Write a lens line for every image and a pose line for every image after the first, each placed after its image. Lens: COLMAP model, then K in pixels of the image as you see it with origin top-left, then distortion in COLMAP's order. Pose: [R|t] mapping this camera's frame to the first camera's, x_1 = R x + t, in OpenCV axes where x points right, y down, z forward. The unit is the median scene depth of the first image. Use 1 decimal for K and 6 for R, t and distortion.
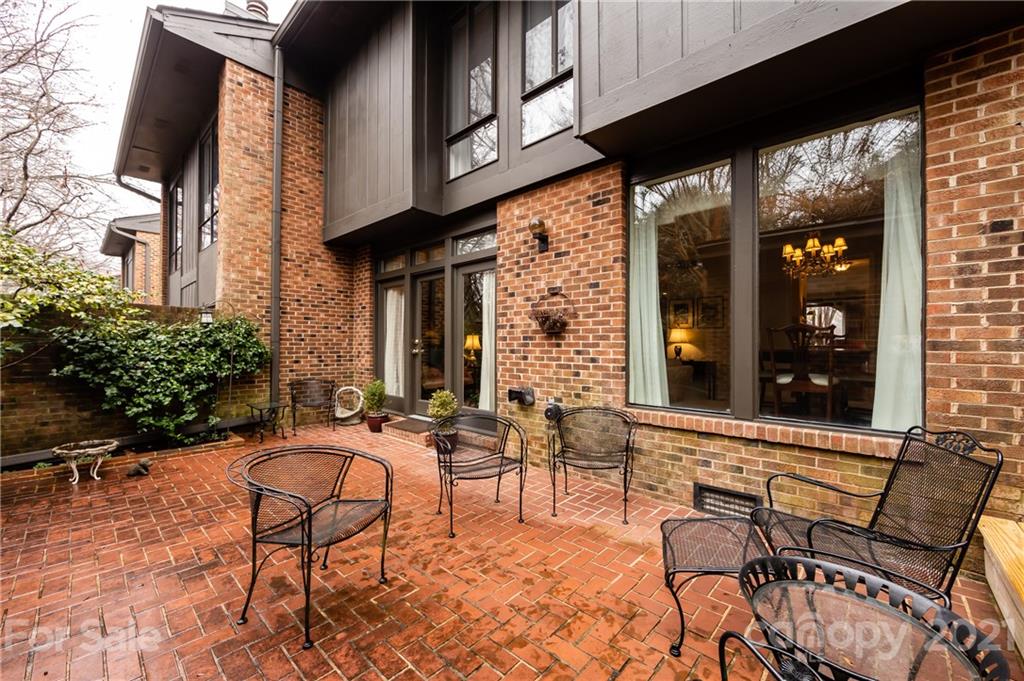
lens RADIAL K [[404.4, 0, 511.0], [0, 404.4, 343.5], [0, 0, 1]] dist [-0.000546, -0.000125]
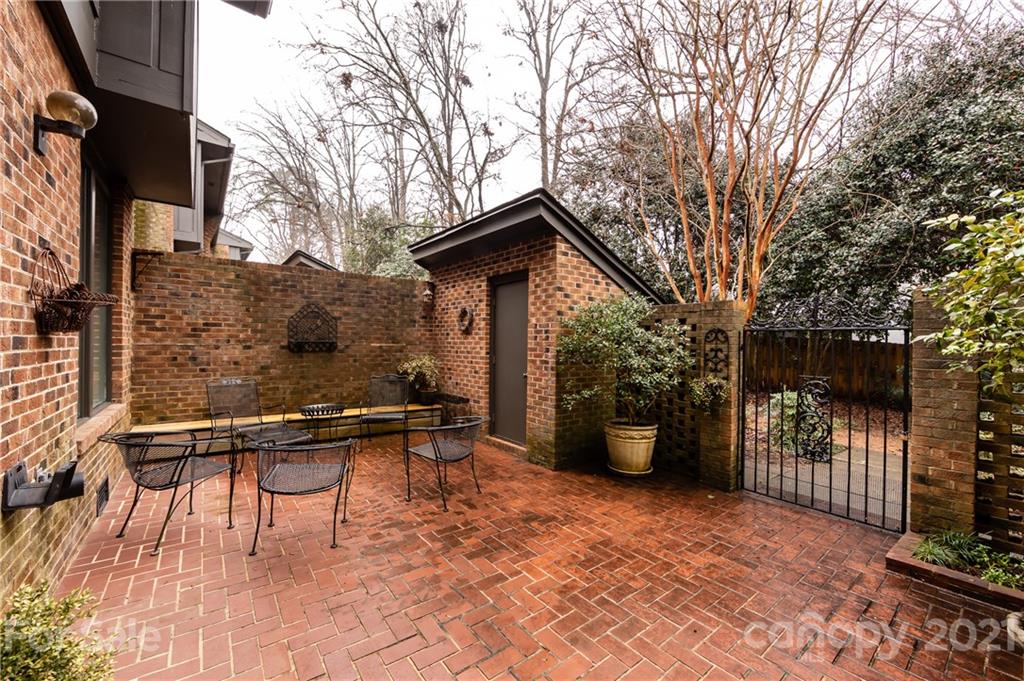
lens RADIAL K [[404.4, 0, 505.1], [0, 404.4, 341.3], [0, 0, 1]] dist [-0.000546, -0.000125]
pose [[-0.983122, -0.016267, 0.182224, -0.370283], [-0.017849, 0.999816, -0.007047, -0.014231], [-0.182076, -0.010180, -0.983232, 0.955309]]
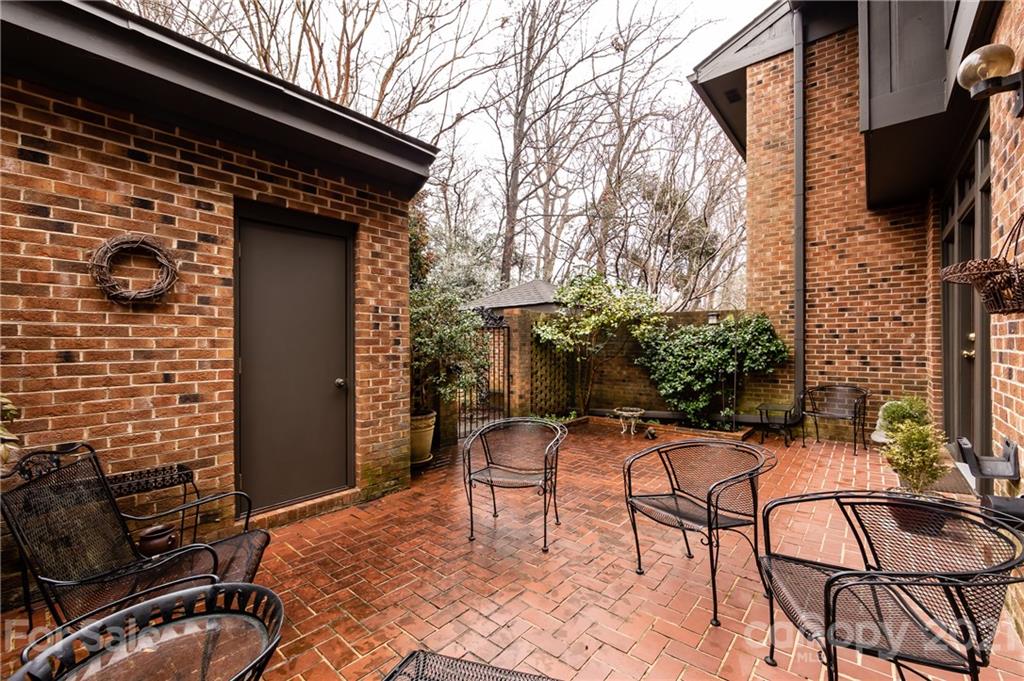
lens RADIAL K [[424.9, 0, 516.5], [0, 424.9, 343.1], [0, 0, 1]] dist [0.000568, -0.000176]
pose [[0.042389, -0.001982, -0.999099, 0.338345], [0.009168, 0.999957, -0.001595, -0.000099], [0.999059, -0.009092, 0.042405, 0.331370]]
